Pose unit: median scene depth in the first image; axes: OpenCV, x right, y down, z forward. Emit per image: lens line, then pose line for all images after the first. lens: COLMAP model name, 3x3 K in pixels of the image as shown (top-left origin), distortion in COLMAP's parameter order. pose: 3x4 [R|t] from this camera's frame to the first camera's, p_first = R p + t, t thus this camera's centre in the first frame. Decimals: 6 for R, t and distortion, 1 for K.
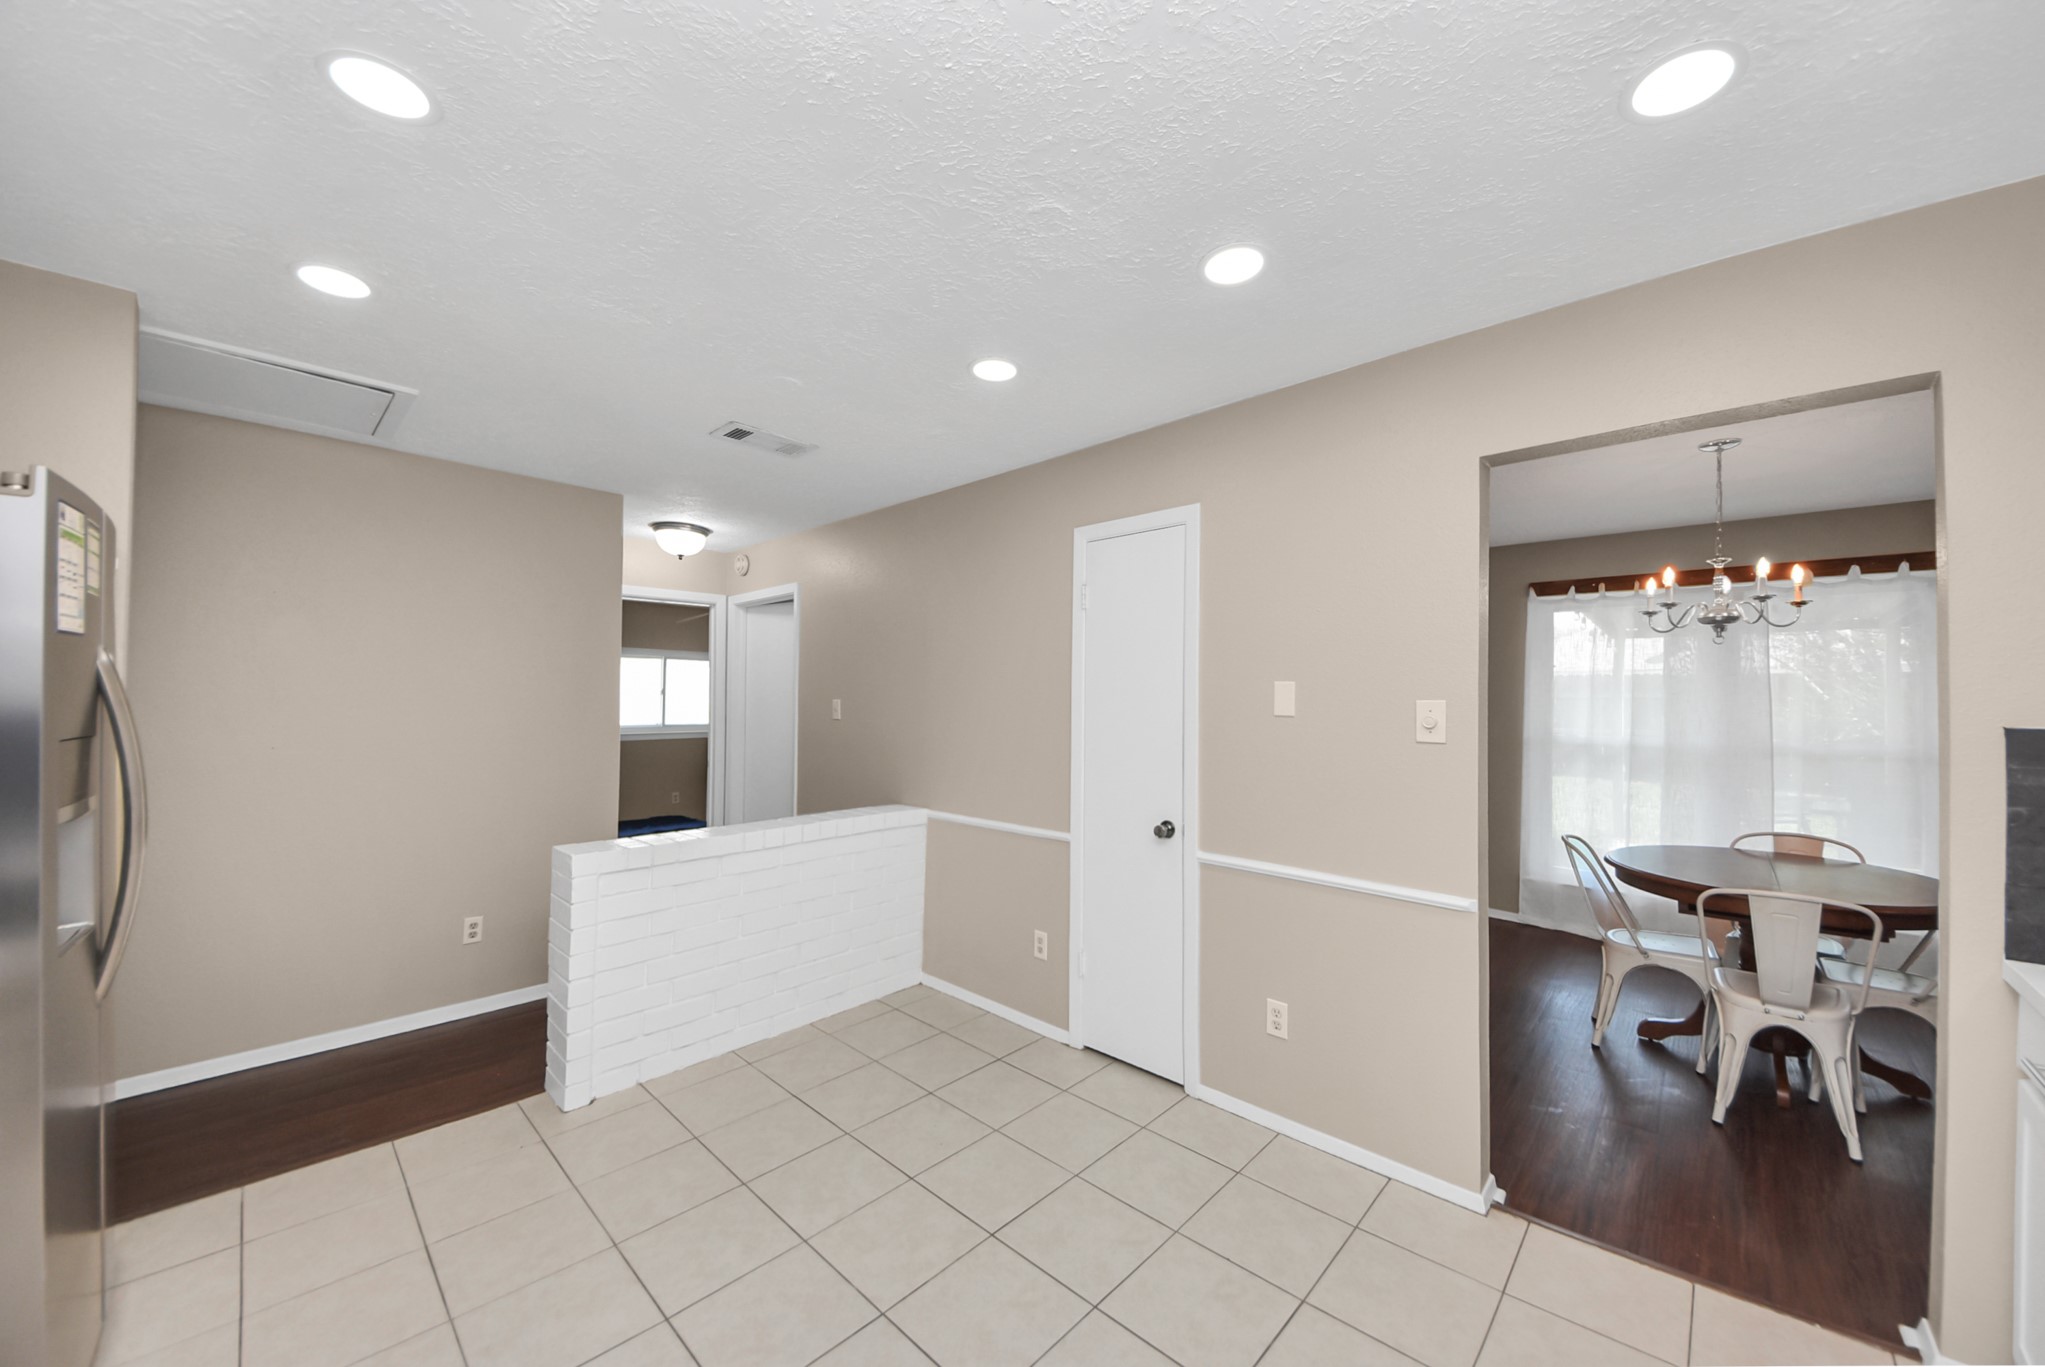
lens RADIAL K [[730.0, 0, 1058.0], [0, 730.0, 696.0], [0, 0, 1]] dist [-0.000880, -0.000141]
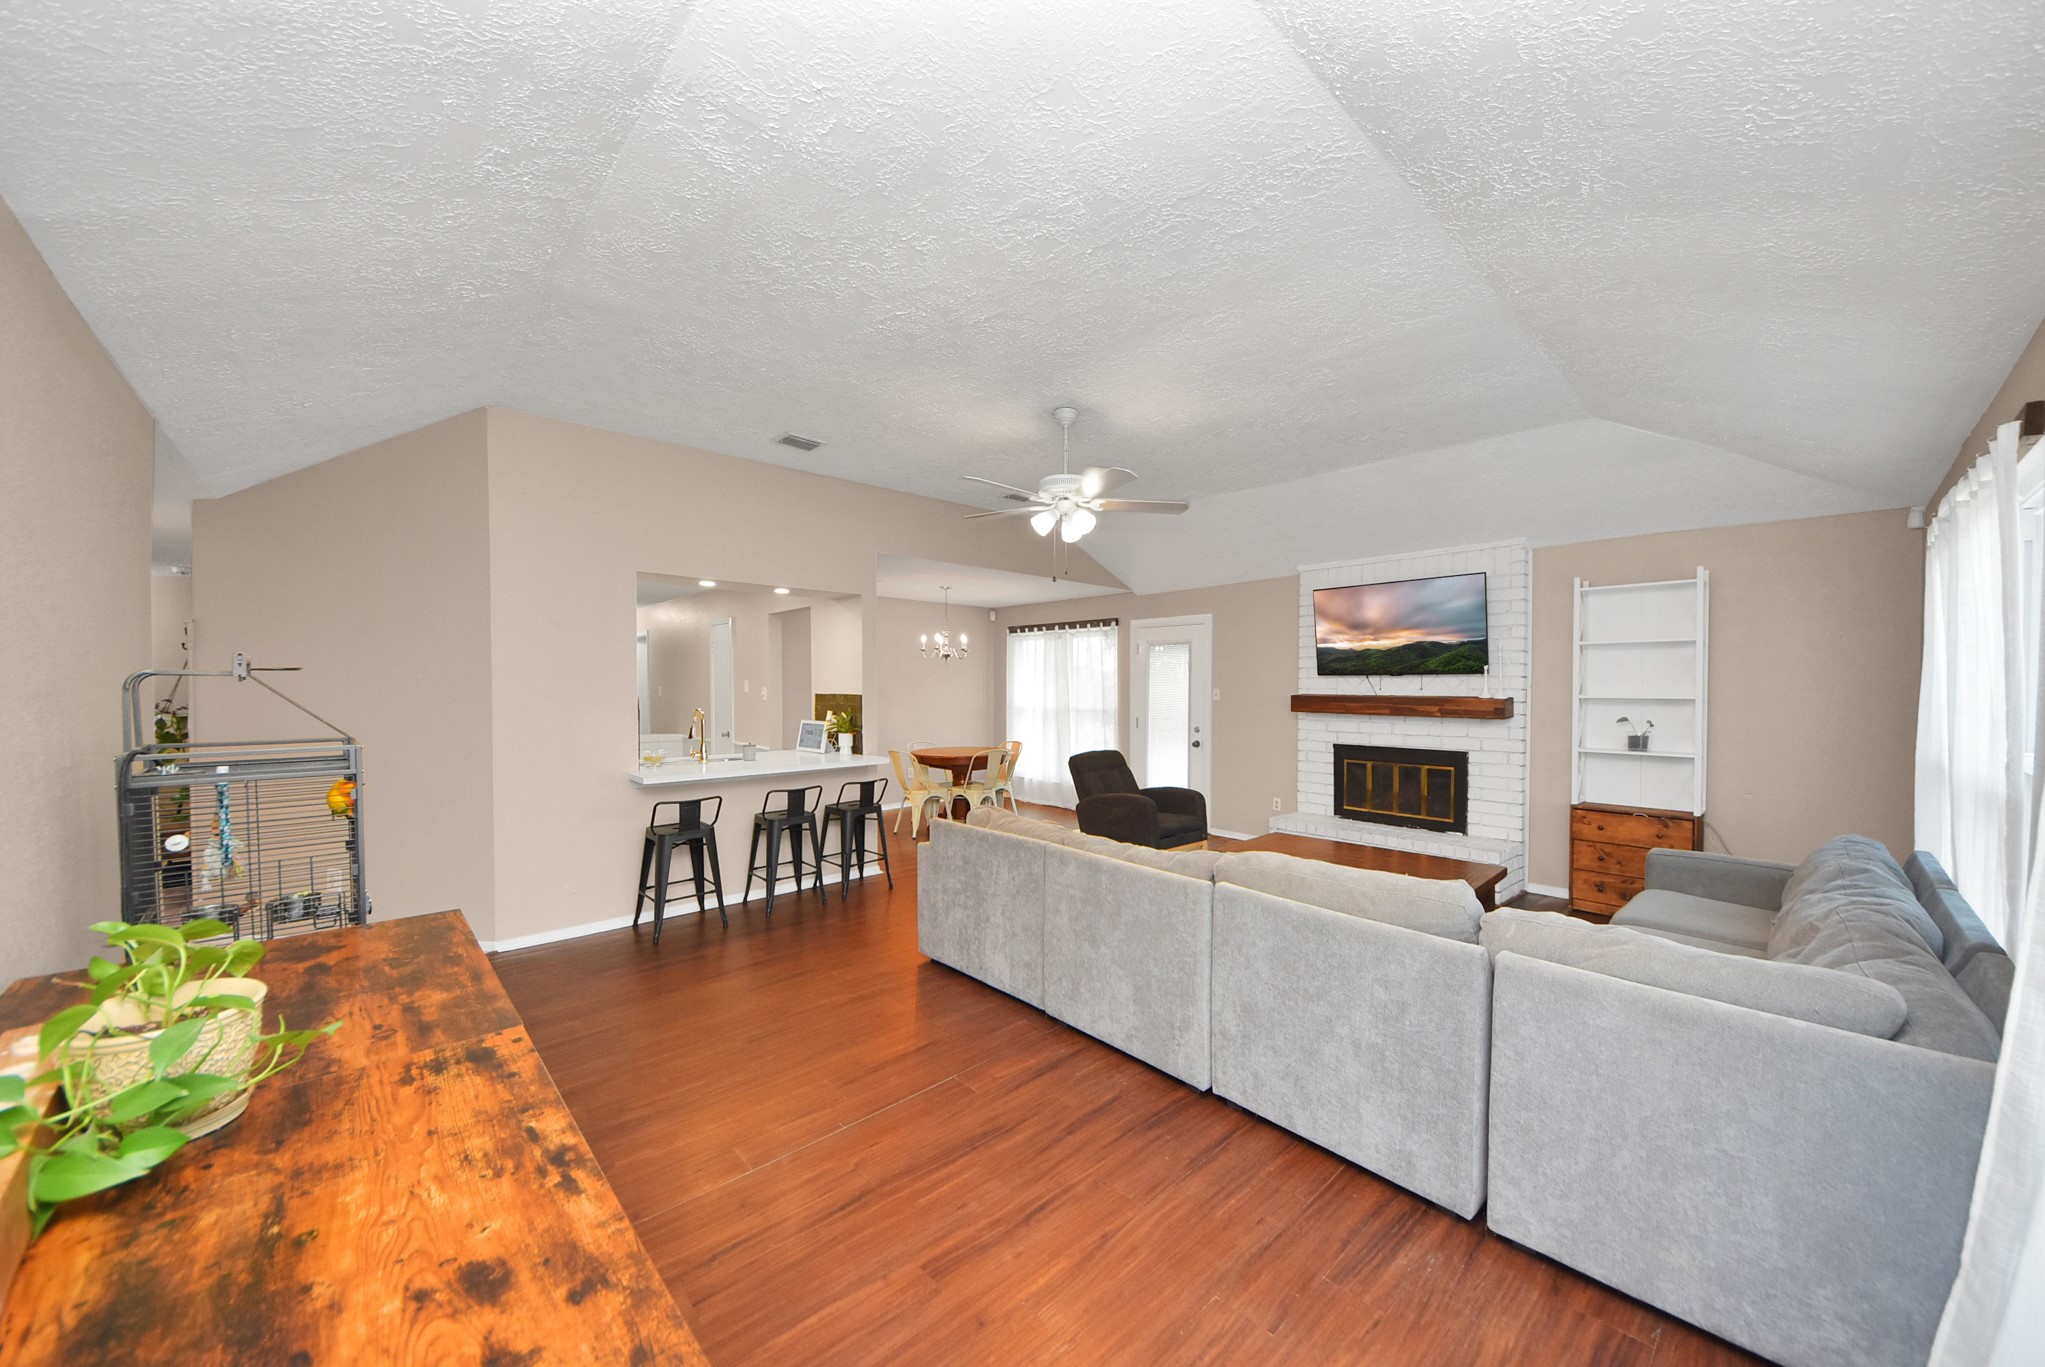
lens RADIAL K [[689.0, 0, 1070.8], [0, 689.0, 705.2], [0, 0, 1]] dist [-0.000073, -0.000009]
pose [[0.999983, -0.002746, -0.005052, 1.025934], [0.002914, 0.999434, 0.033508, -0.006097], [0.004957, -0.033522, 0.999426, -1.075008]]
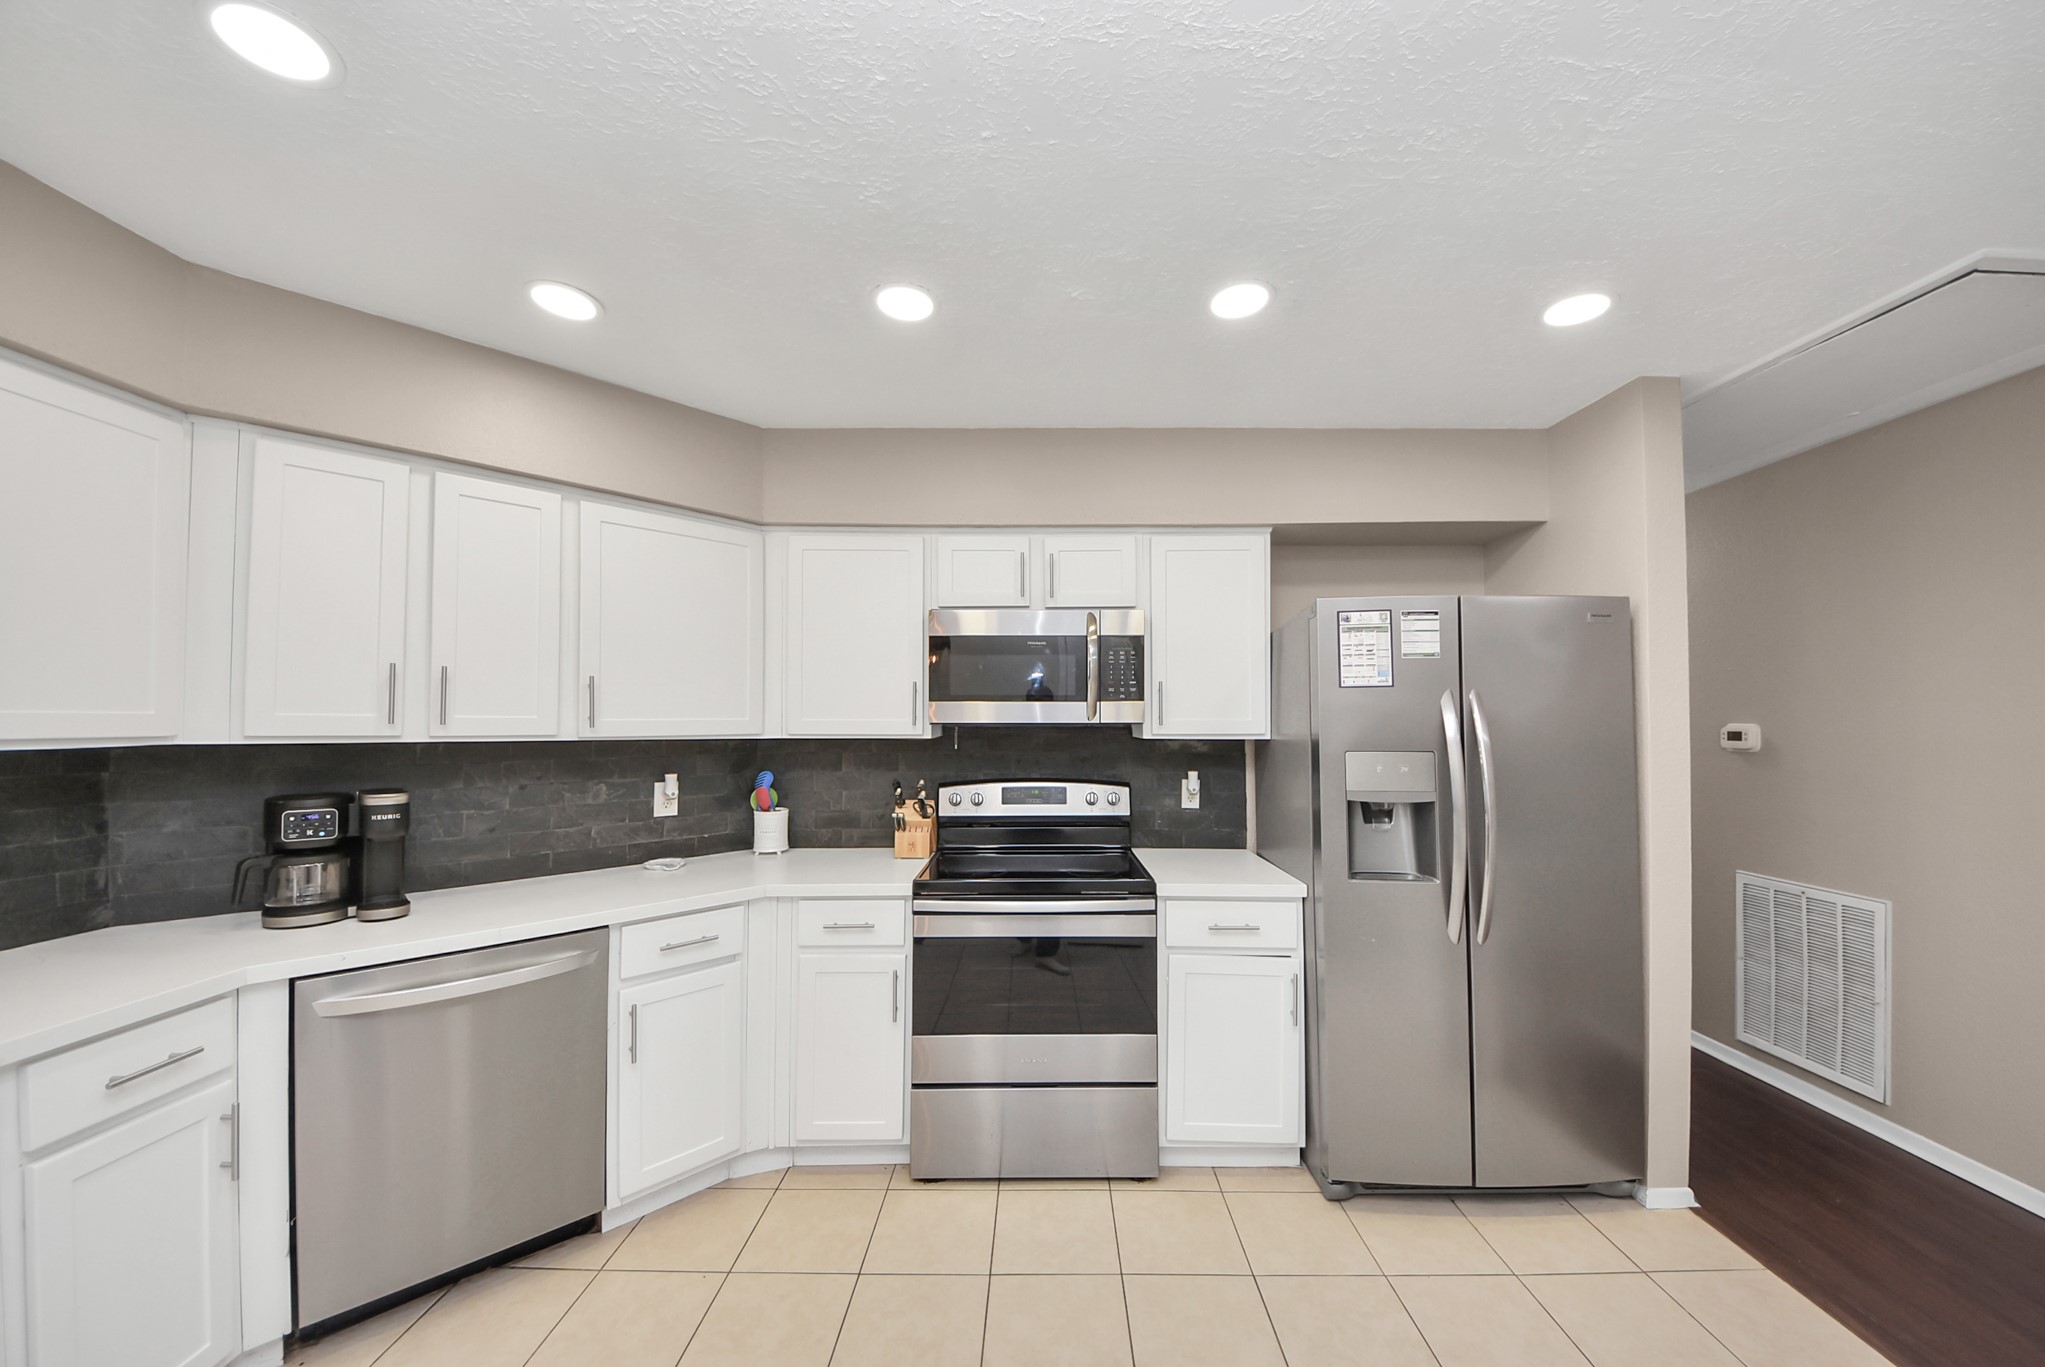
lens RADIAL K [[728.3, 0, 1038.7], [0, 728.3, 711.2], [0, 0, 1]] dist [0.036777, -0.028364]
pose [[-0.738804, -0.012616, -0.673802, 0.101868], [0.003399, 0.999742, -0.022445, 0.000538], [0.673912, -0.018873, -0.738571, 0.600615]]
